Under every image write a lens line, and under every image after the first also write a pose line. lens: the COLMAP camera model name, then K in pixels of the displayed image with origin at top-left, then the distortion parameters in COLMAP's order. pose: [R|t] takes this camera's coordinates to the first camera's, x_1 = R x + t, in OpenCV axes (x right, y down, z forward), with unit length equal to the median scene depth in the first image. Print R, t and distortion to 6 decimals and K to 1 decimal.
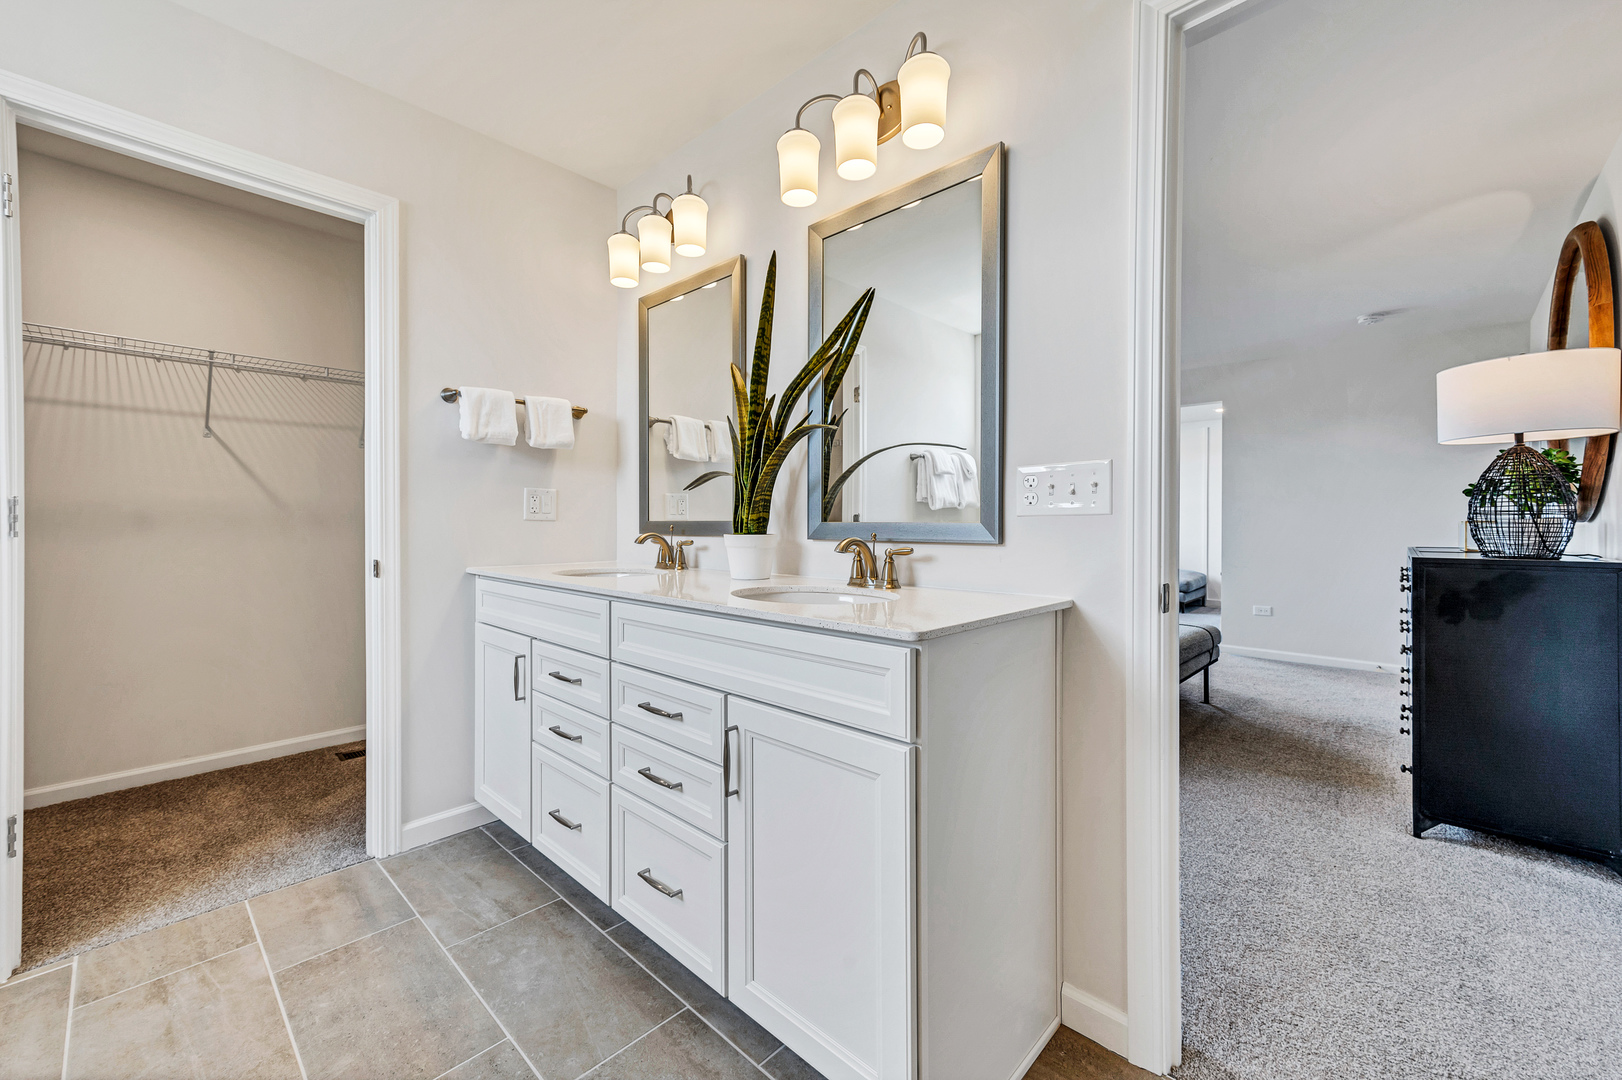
lens RADIAL K [[646.5, 0, 838.4], [0, 646.5, 527.4], [0, 0, 1]] dist [0.012663, 0.000040]
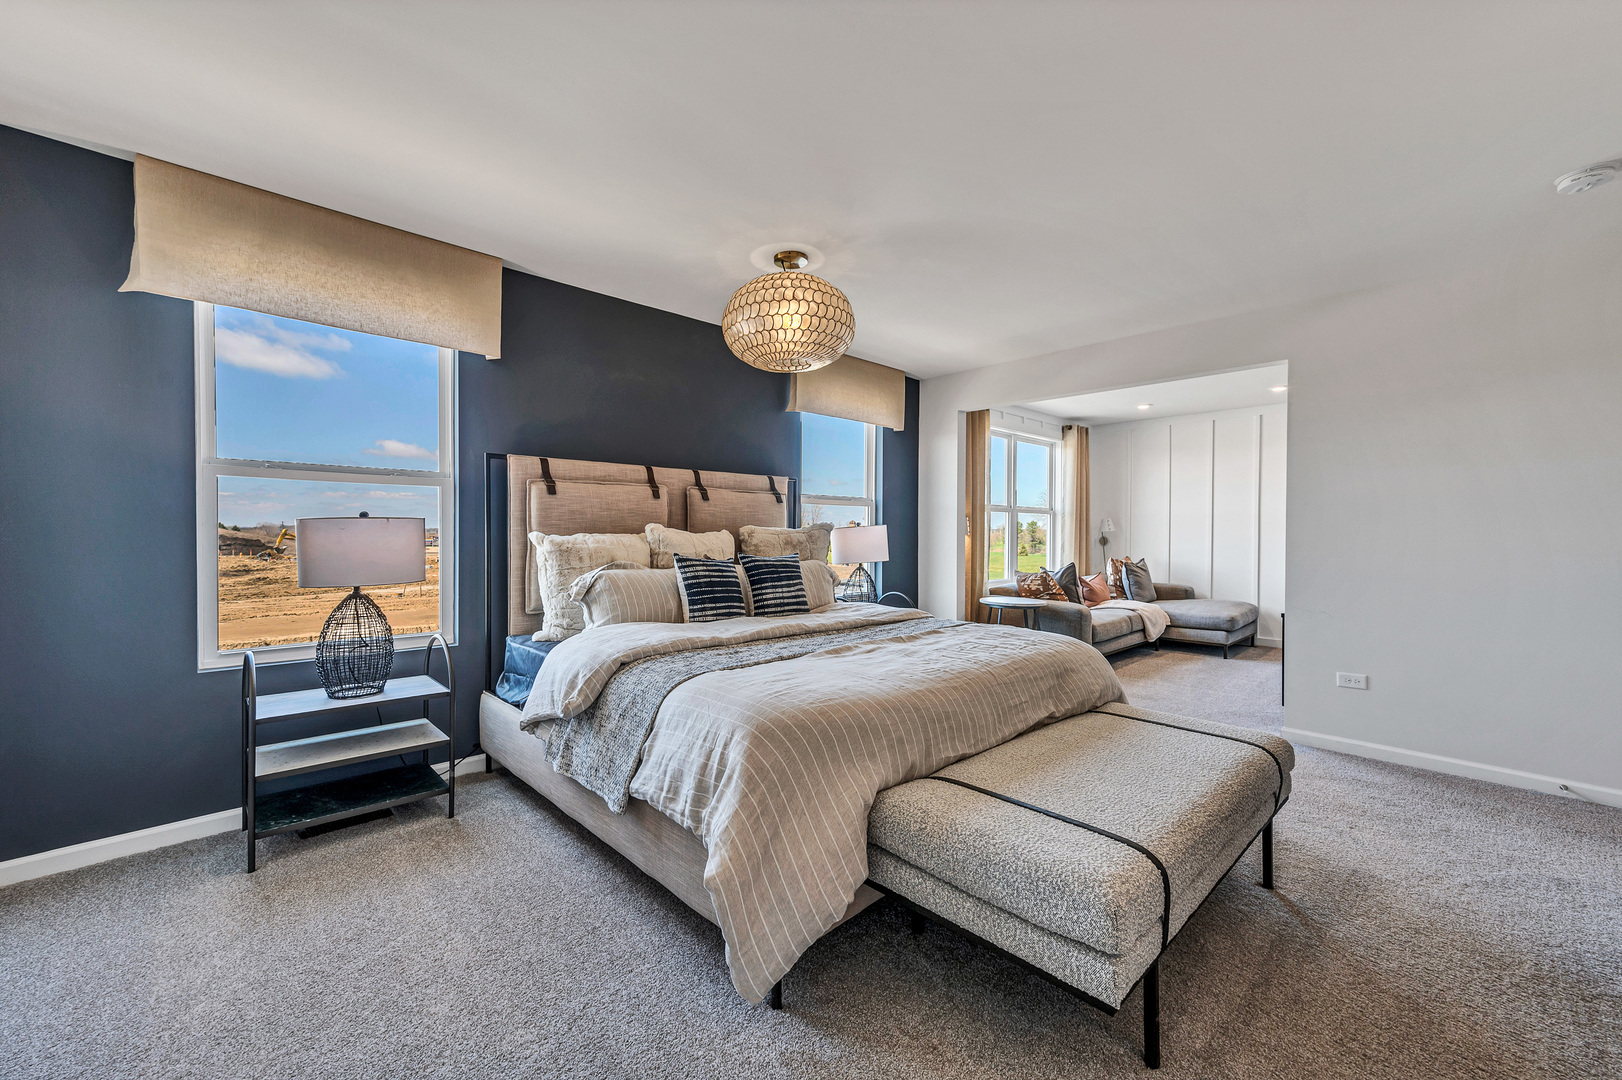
lens RADIAL K [[646.5, 0, 819.5], [0, 646.5, 540.3], [0, 0, 1]] dist [0.012663, 0.000040]
pose [[0.997405, 0.003739, -0.071897, 0.156023], [-0.003452, 0.999986, 0.004121, -0.011623], [0.071912, -0.003862, 0.997404, 0.290190]]
